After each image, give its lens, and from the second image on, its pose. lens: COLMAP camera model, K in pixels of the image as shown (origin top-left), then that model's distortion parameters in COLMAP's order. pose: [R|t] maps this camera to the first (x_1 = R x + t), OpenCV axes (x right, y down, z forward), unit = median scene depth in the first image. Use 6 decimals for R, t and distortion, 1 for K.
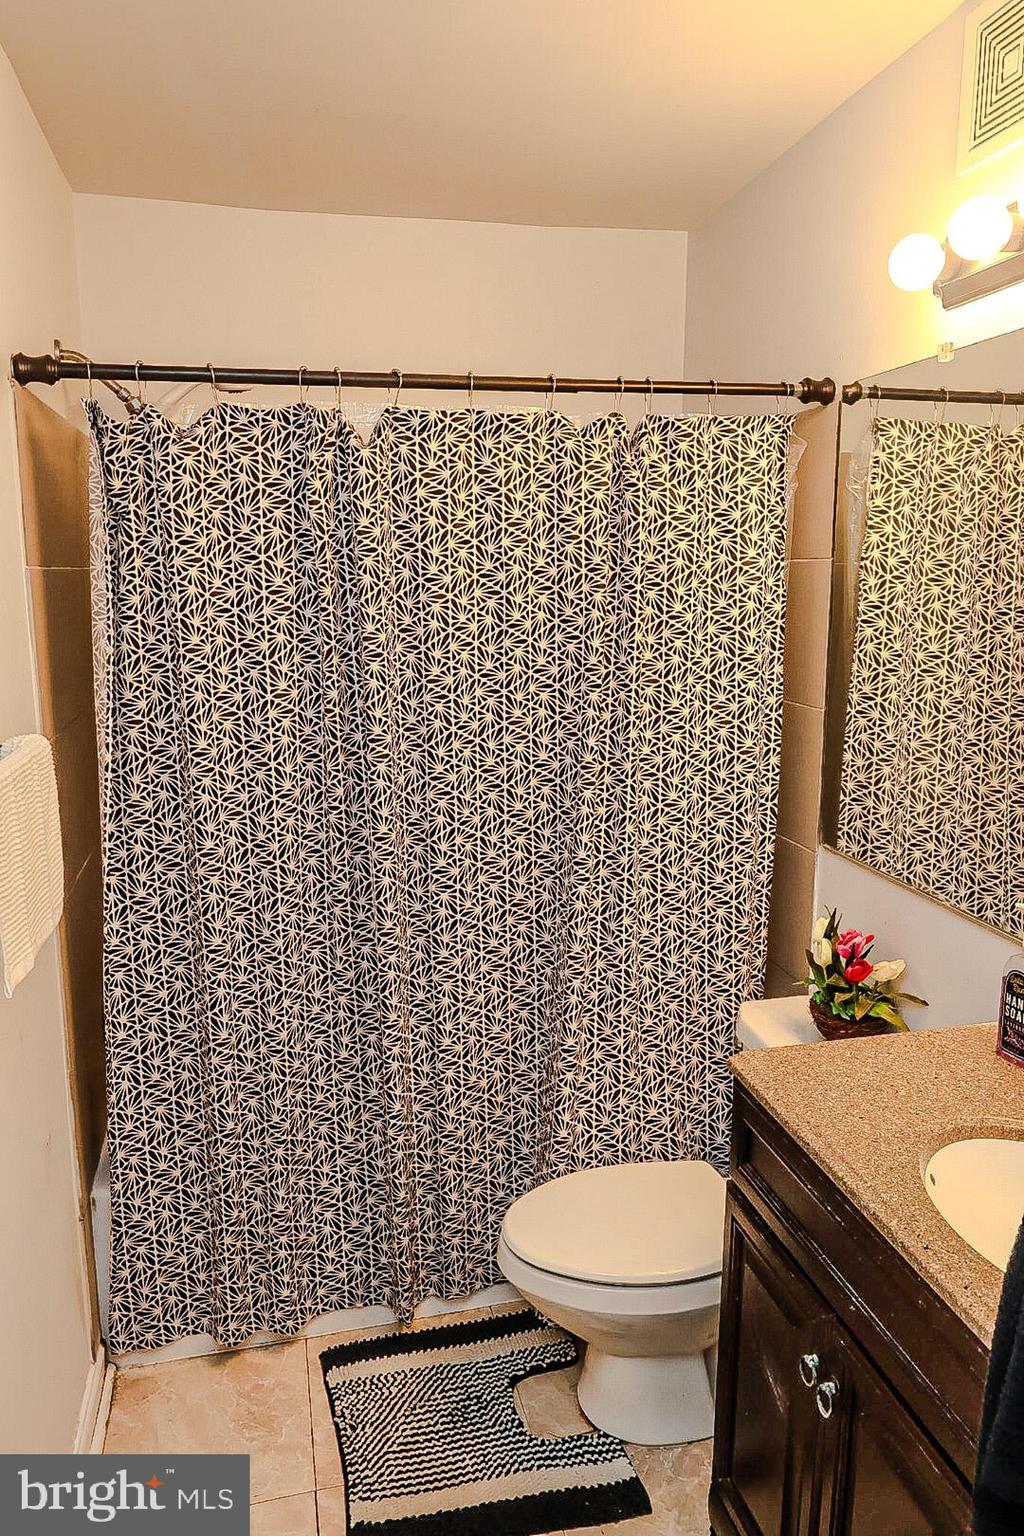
lens RADIAL K [[1070.3, 0, 512.0], [0, 1070.3, 768.0], [0, 0, 1]] dist [0.002356, 0.000770]
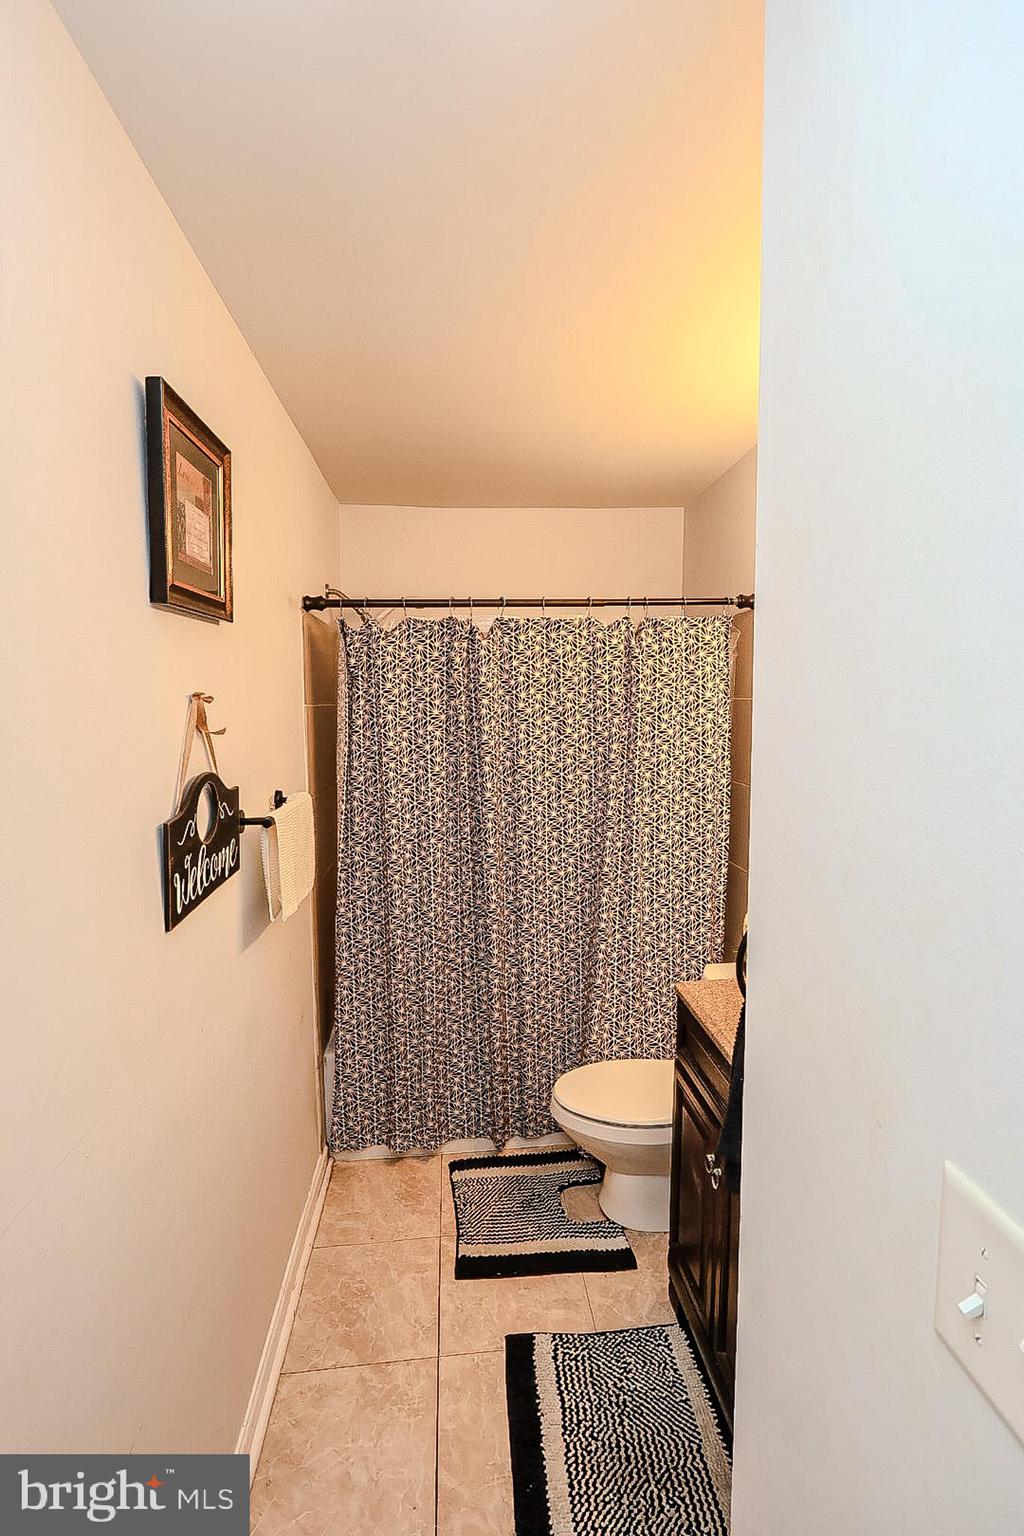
lens RADIAL K [[702.5, 0, 512.0], [0, 702.5, 768.0], [0, 0, 1]] dist [-0.001086, 0.001443]
pose [[0.989992, 0.009365, -0.140814, 0.074628], [-0.021382, 0.996230, -0.084071, 0.017068], [0.139496, 0.086240, 0.986460, -0.144428]]
